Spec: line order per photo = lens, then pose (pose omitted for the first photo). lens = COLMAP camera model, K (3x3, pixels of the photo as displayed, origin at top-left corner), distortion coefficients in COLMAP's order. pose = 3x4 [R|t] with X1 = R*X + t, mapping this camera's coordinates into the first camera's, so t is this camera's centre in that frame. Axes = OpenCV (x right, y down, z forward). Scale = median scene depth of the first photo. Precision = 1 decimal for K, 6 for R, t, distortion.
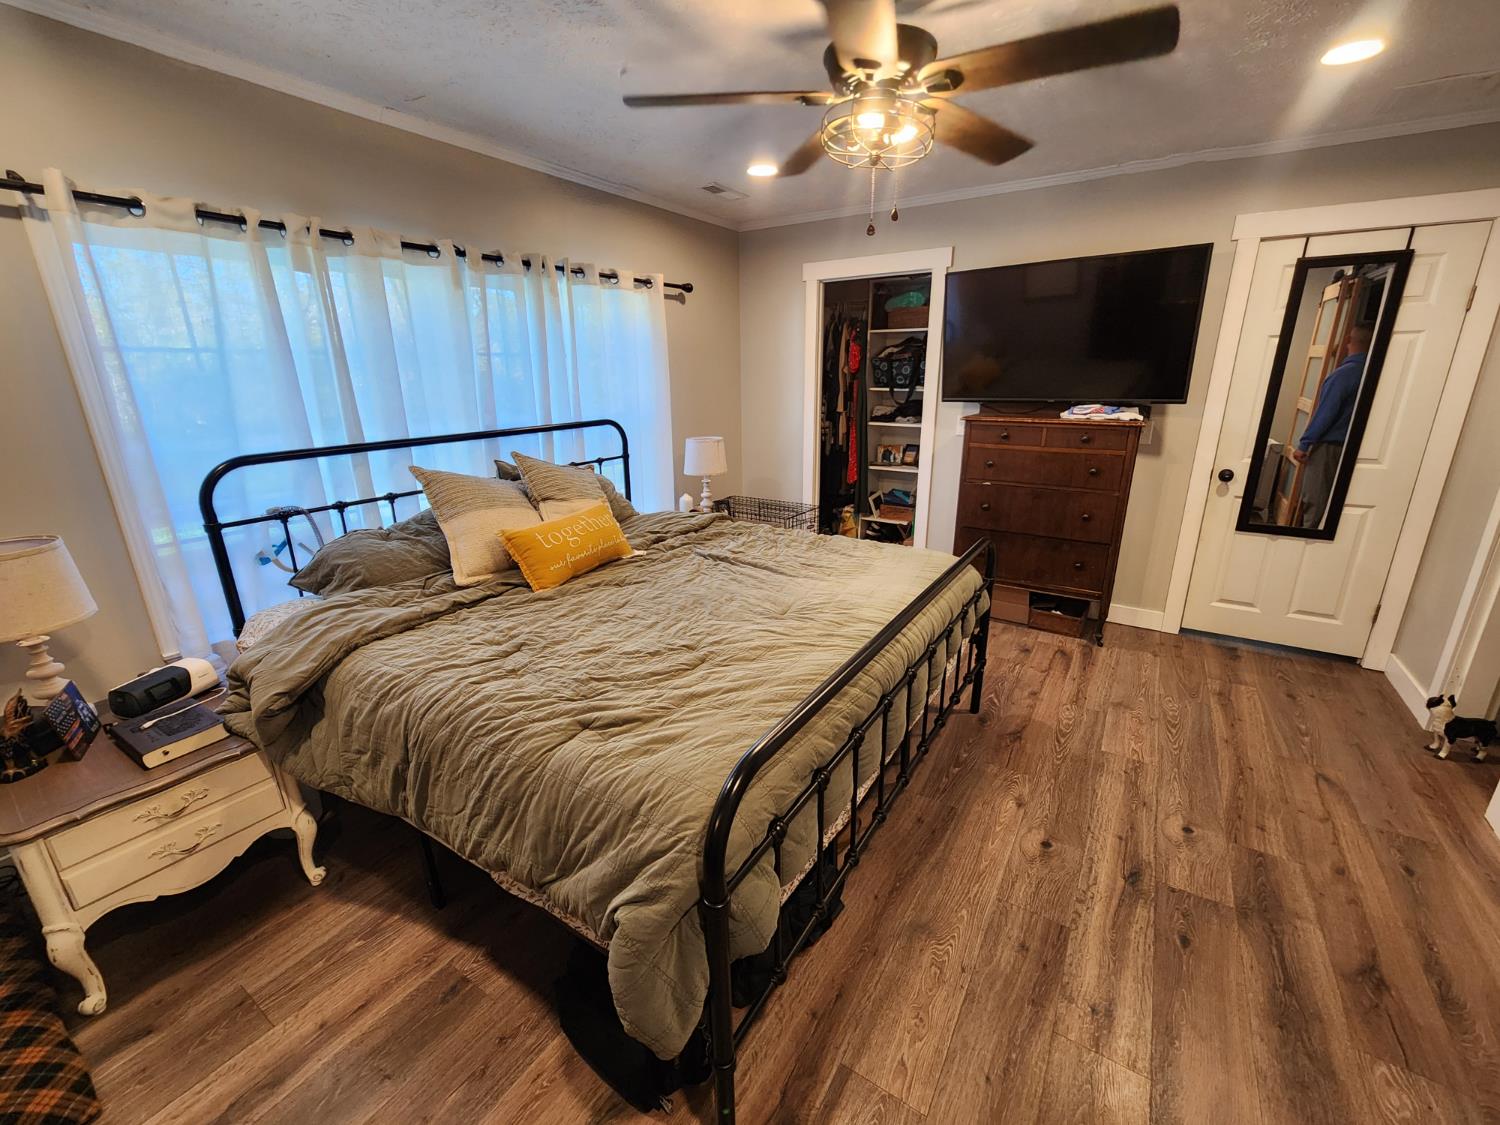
lens RADIAL K [[623.3, 0, 750.0], [0, 623.3, 562.5], [0, 0, 1]] dist [-0.002641, -0.000209]
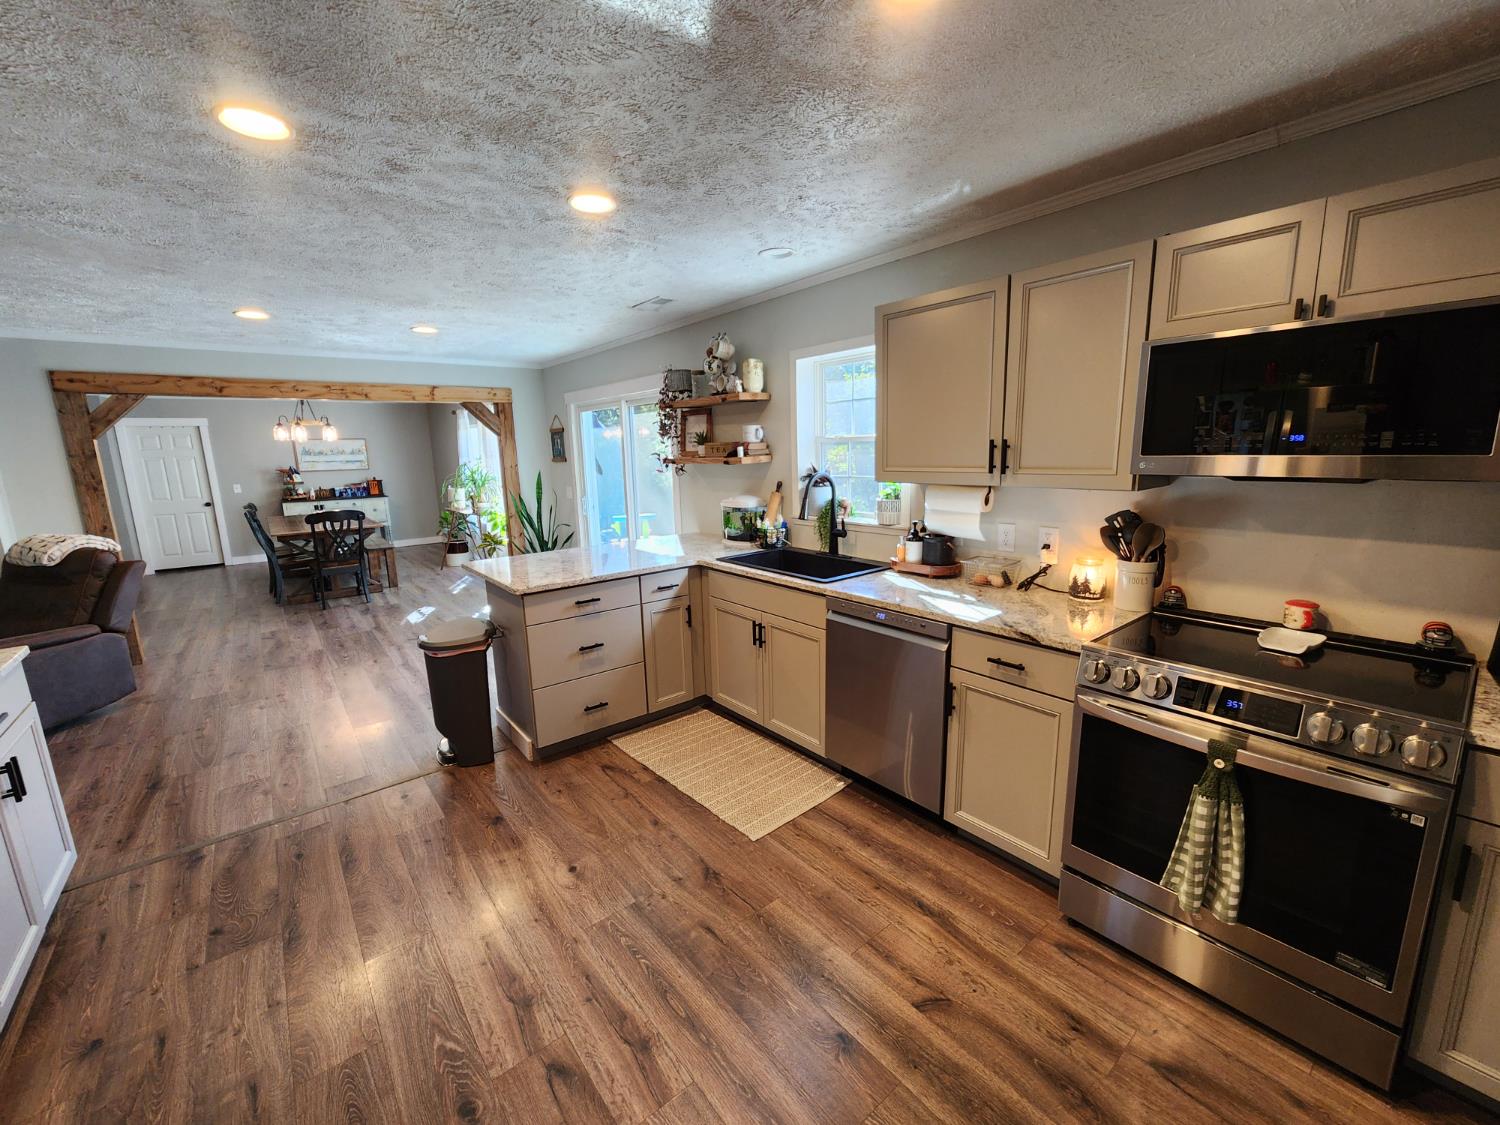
lens RADIAL K [[614.5, 0, 750.3], [0, 614.5, 559.9], [0, 0, 1]] dist [-0.000194, -0.000274]
pose [[0.315517, -0.172337, 0.933139, -0.371102], [0.302936, 0.950206, 0.073059, -0.242589], [-0.899266, 0.259631, 0.352013, 0.656001]]
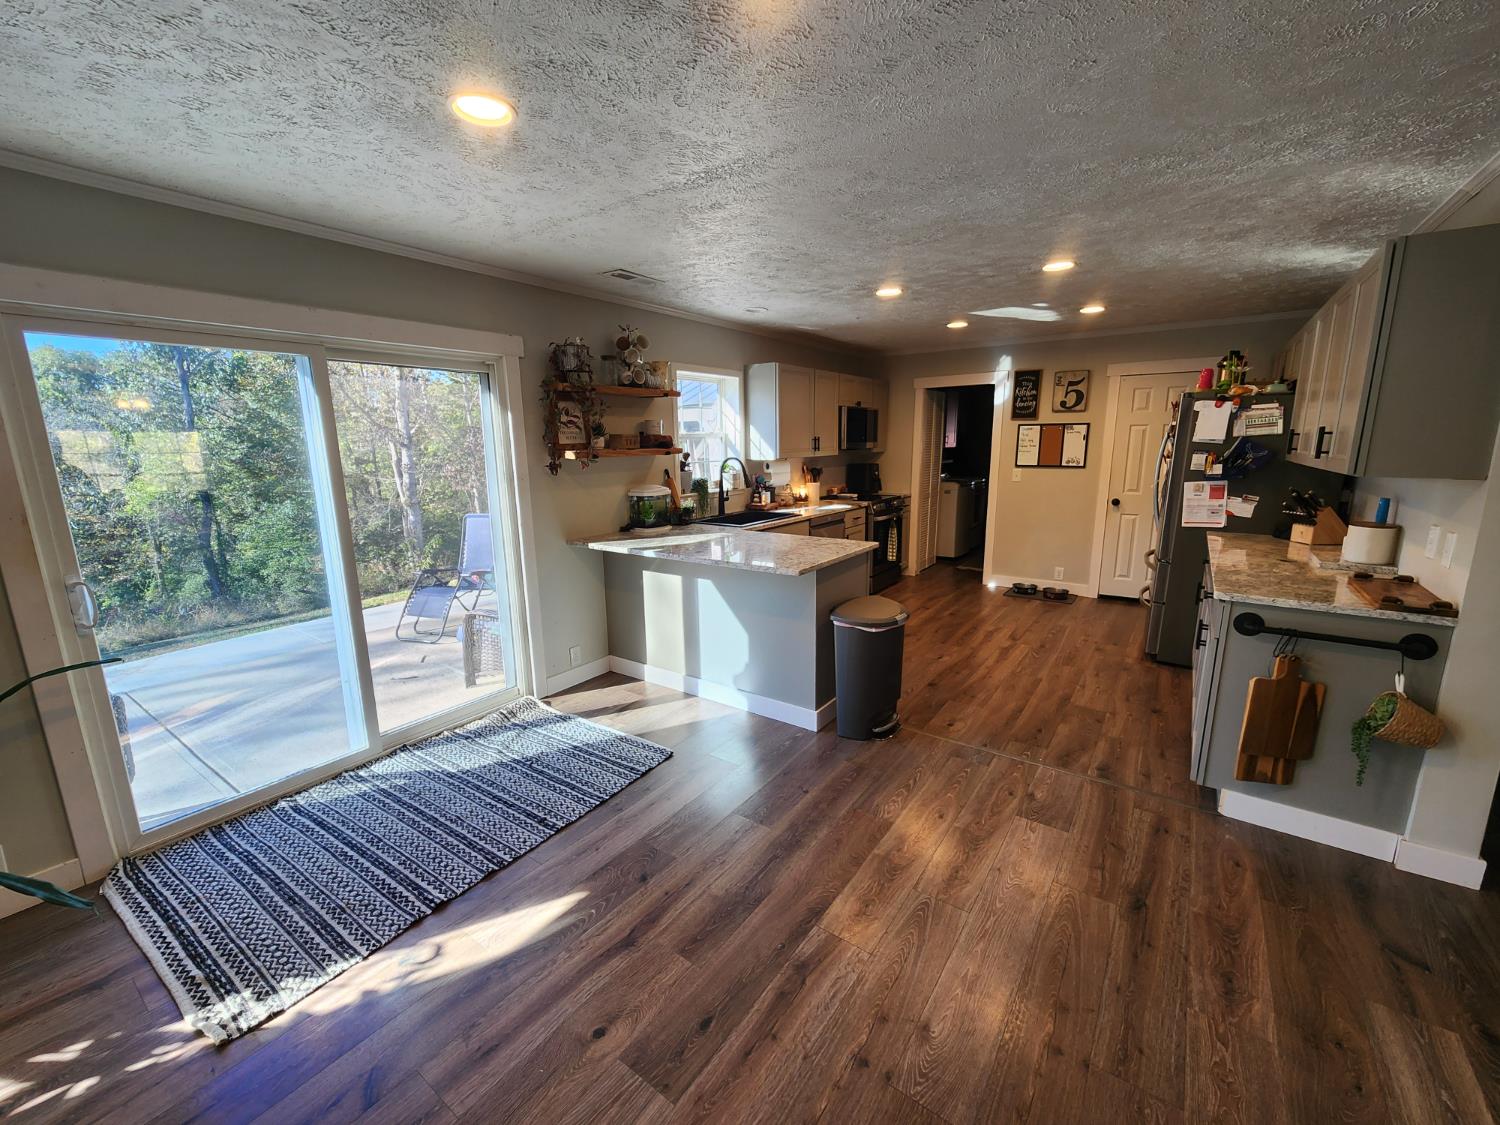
lens RADIAL K [[607.5, 0, 750.0], [0, 607.5, 562.5], [0, 0, 1]] dist [-0.002161, -0.000142]
pose [[-0.998384, 0.012846, 0.055349, 1.000846], [0.037809, 0.877340, 0.478378, -1.025745], [-0.042415, 0.479698, -0.876408, 3.173704]]
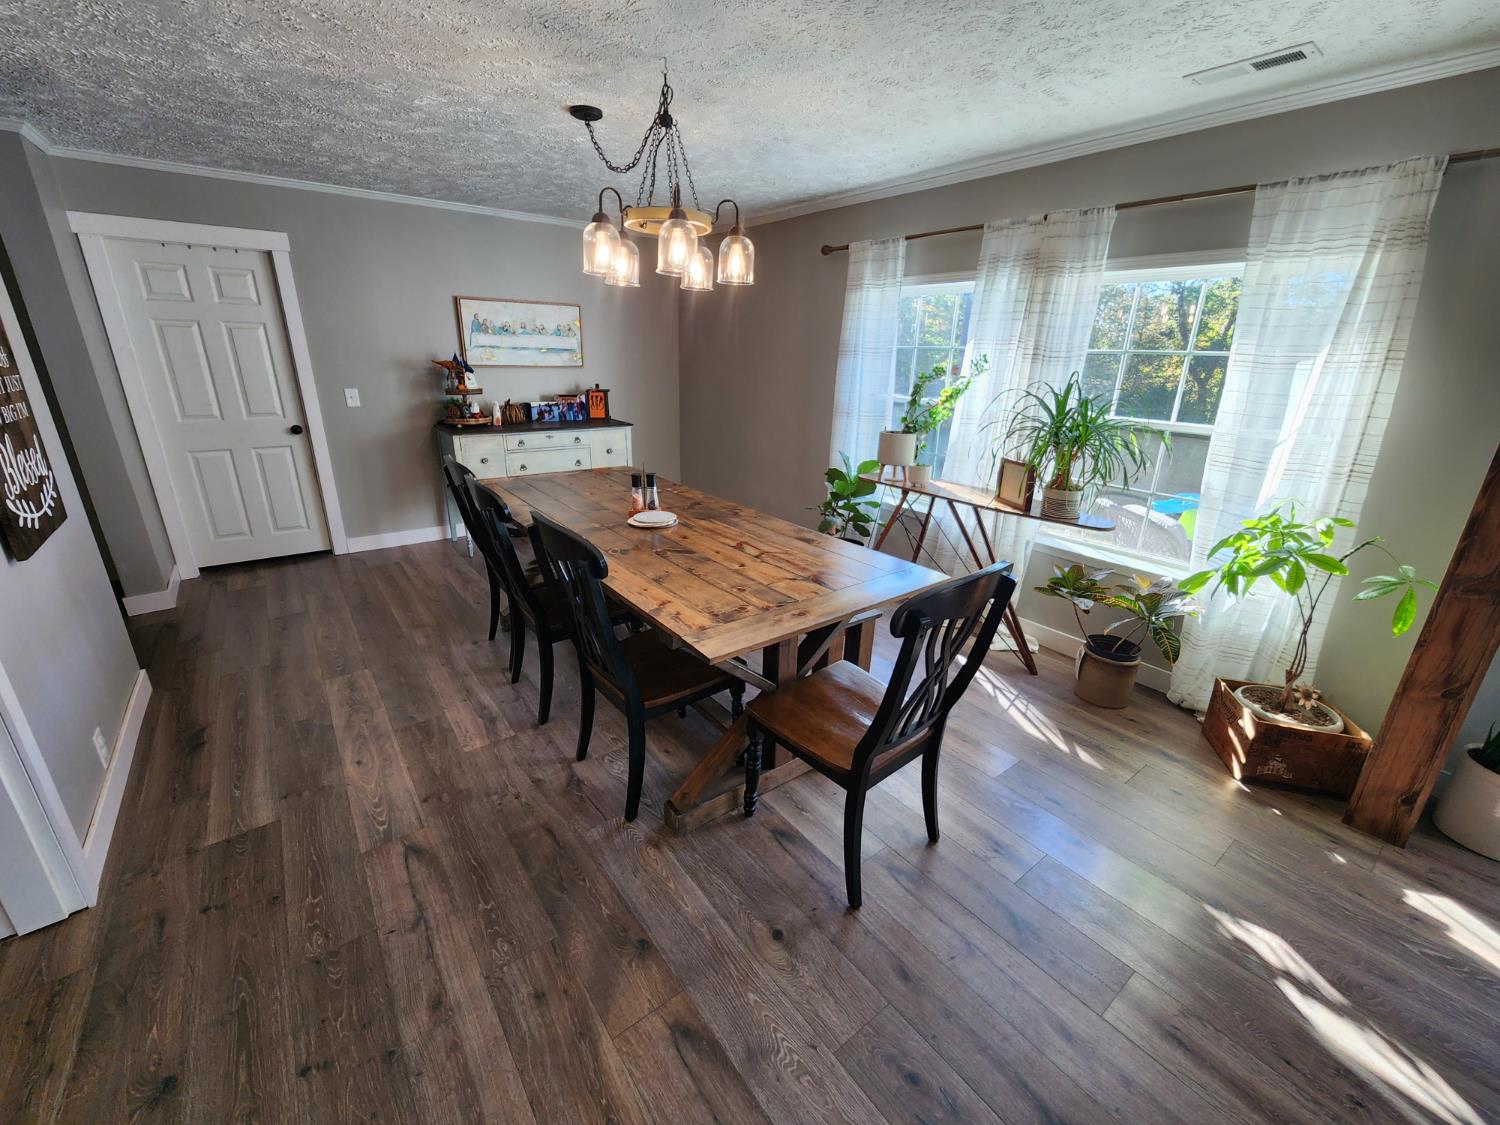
lens RADIAL K [[607.5, 0, 750.0], [0, 607.5, 562.5], [0, 0, 1]] dist [-0.002161, -0.000142]
pose [[0.339018, -0.299286, 0.891905, 1.094808], [0.254695, 0.941843, 0.219231, -1.093809], [-0.905647, 0.152841, 0.395529, 3.396455]]
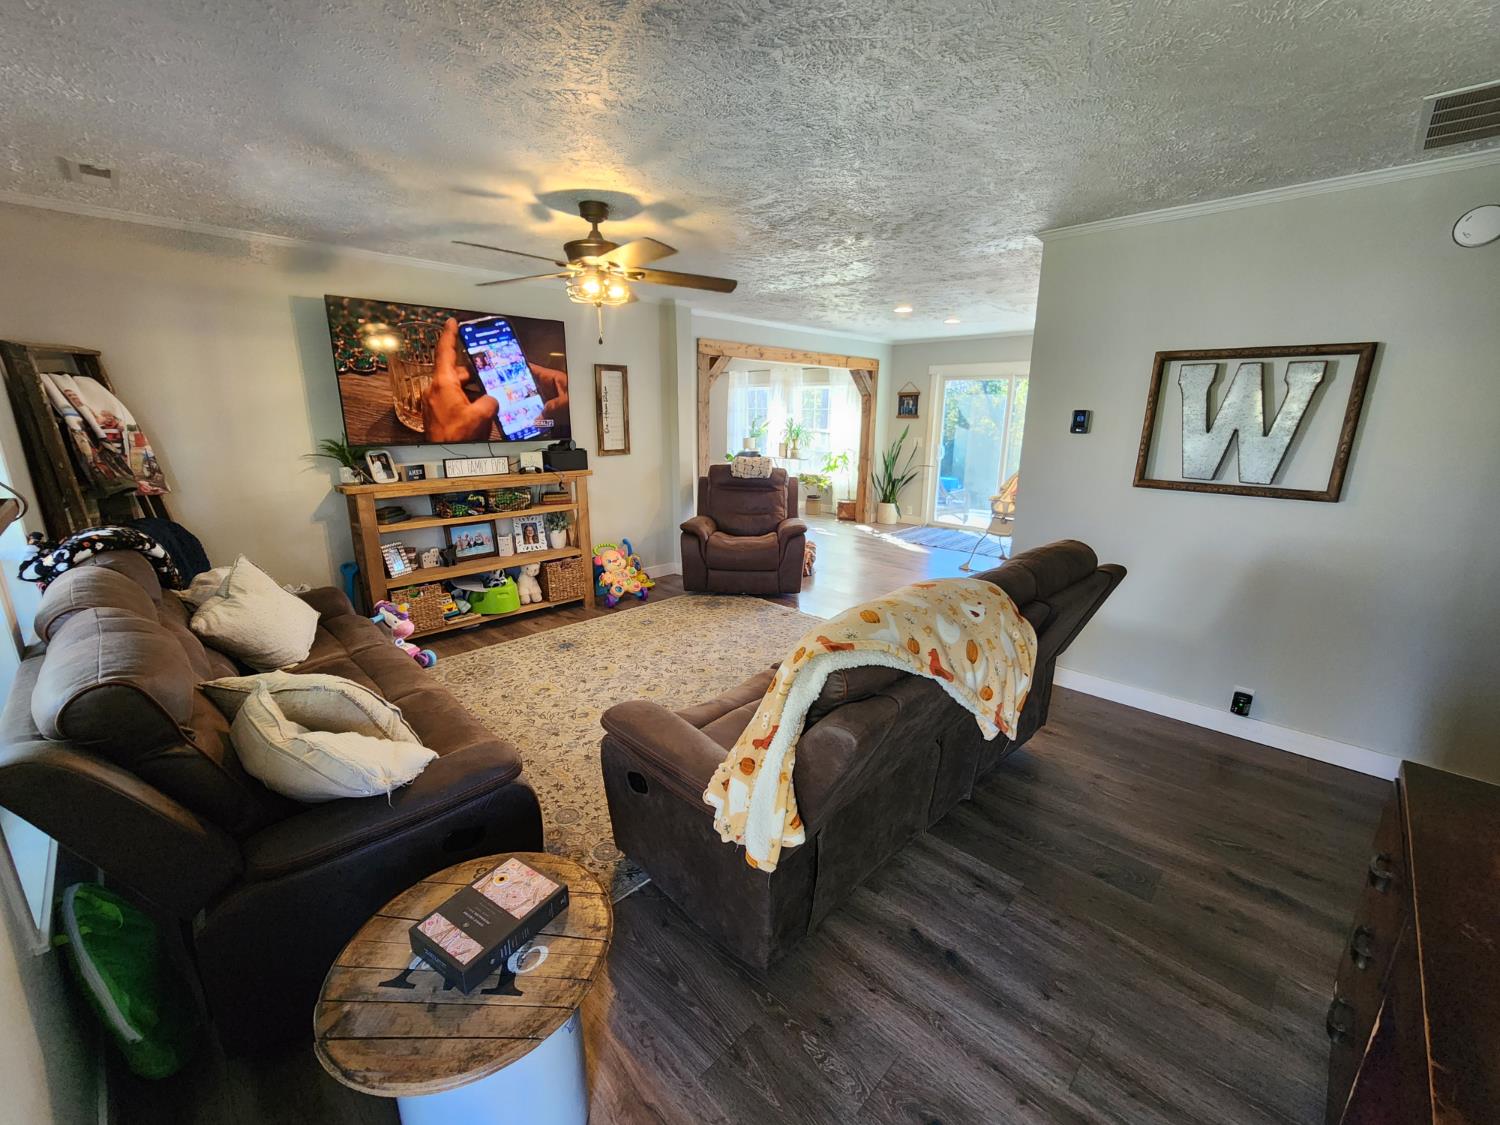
lens RADIAL K [[614.5, 0, 750.3], [0, 614.5, 559.9], [0, 0, 1]] dist [-0.000194, -0.000274]
pose [[0.201572, -0.220192, 0.954403, -1.940334], [0.281424, 0.946337, 0.158894, -0.825185], [-0.938173, 0.236564, 0.252722, 2.639082]]
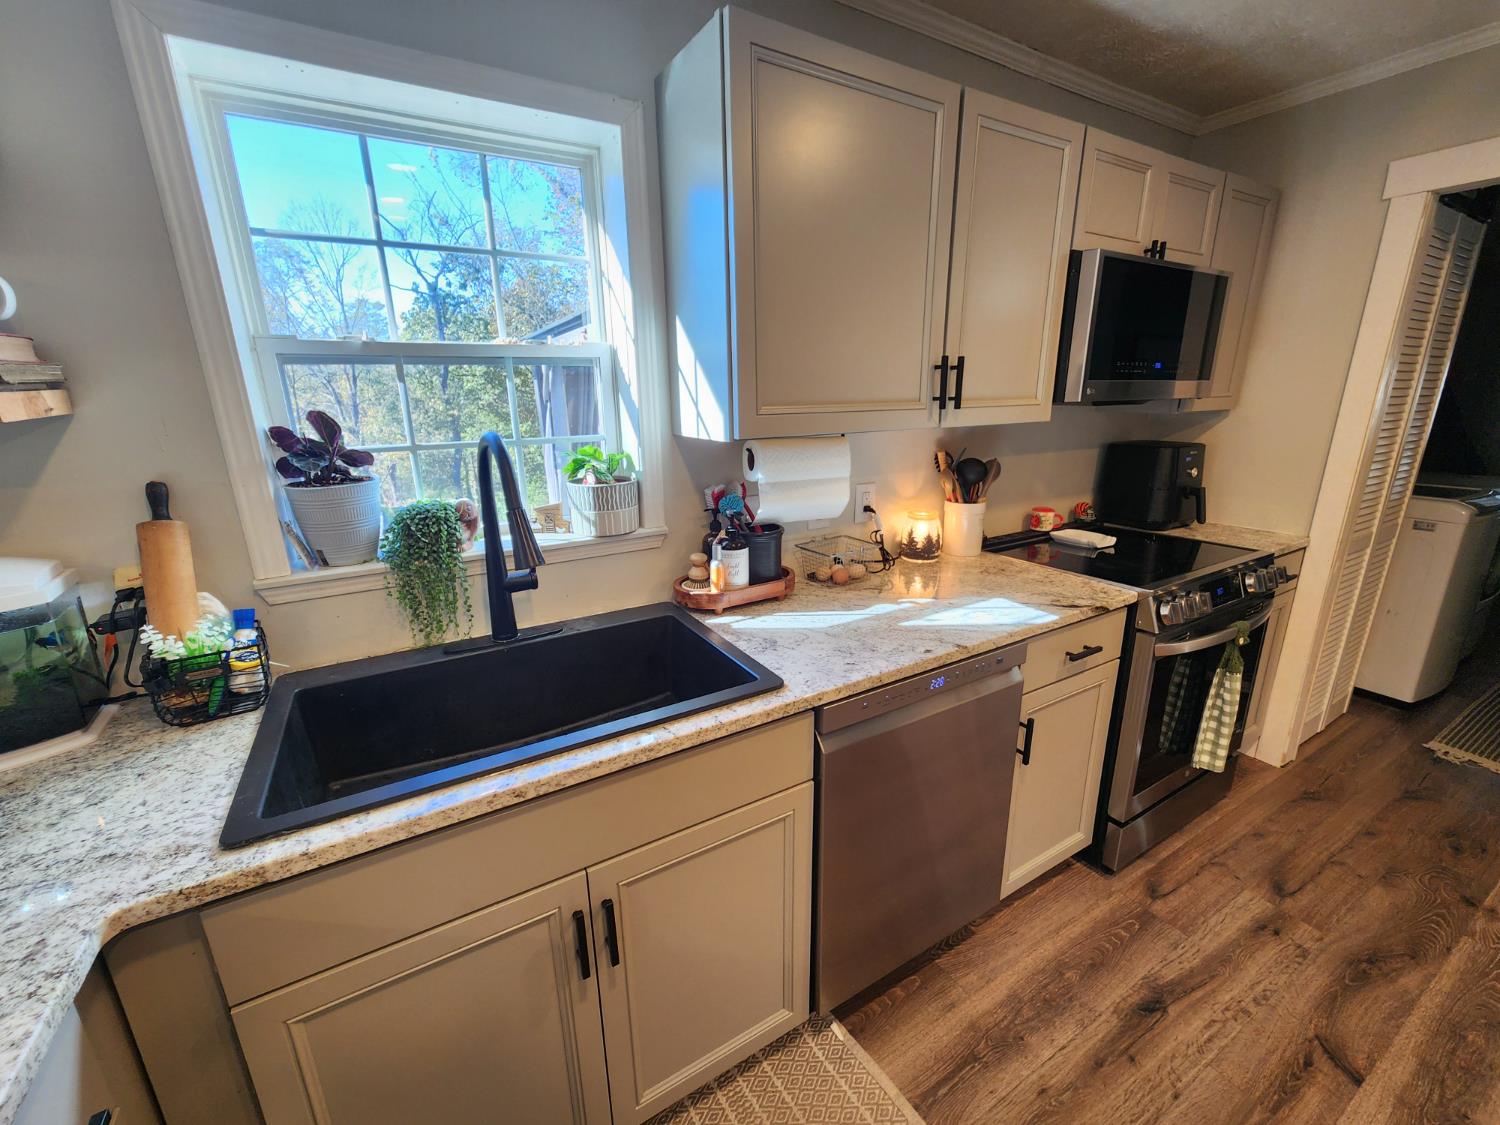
lens RADIAL K [[610.1, 0, 753.6], [0, 610.1, 566.8], [0, 0, 1]] dist [0.010412, -0.006215]
pose [[-0.891349, -0.104621, 0.441079, 0.711246], [0.154137, 0.845083, 0.511934, -0.431722], [-0.426307, 0.524299, -0.737138, 1.365990]]
